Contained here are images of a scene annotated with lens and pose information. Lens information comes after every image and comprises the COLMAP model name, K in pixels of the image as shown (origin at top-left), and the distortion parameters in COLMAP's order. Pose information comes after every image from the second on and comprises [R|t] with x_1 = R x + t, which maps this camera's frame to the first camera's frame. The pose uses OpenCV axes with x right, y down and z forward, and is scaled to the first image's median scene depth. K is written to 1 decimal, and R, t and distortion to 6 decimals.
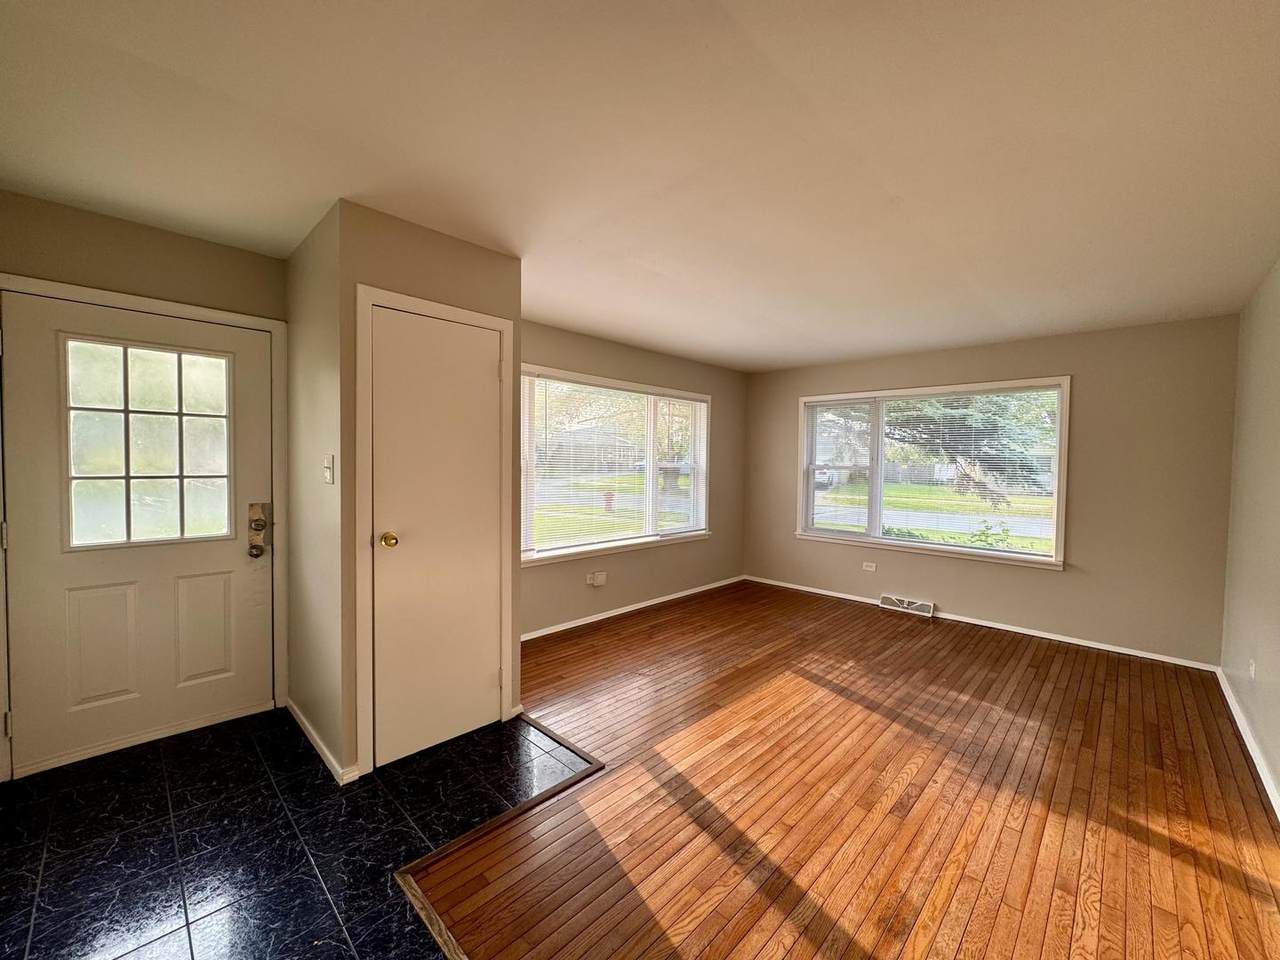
lens RADIAL K [[512.0, 0, 639.2], [0, 512.0, 477.9], [0, 0, 1]] dist [-0.000147, 0.000017]
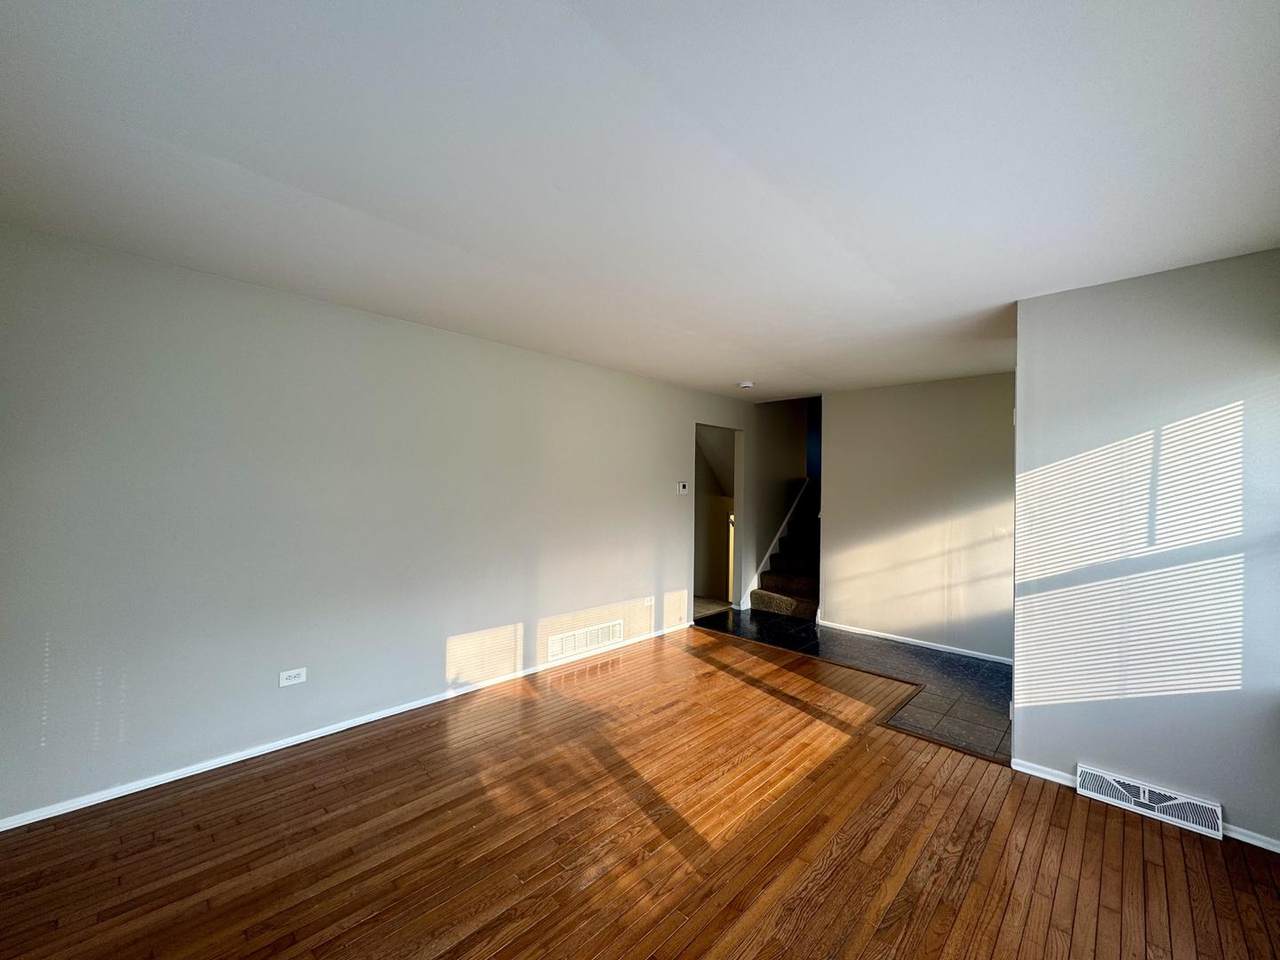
lens RADIAL K [[512.0, 0, 640.8], [0, 512.0, 481.4], [0, 0, 1]] dist [-0.000147, 0.000017]
pose [[-0.999409, -0.034256, -0.002835, 0.484291], [-0.034323, 0.998999, 0.028692, -0.076228], [0.001850, 0.028773, -0.999584, 1.946979]]
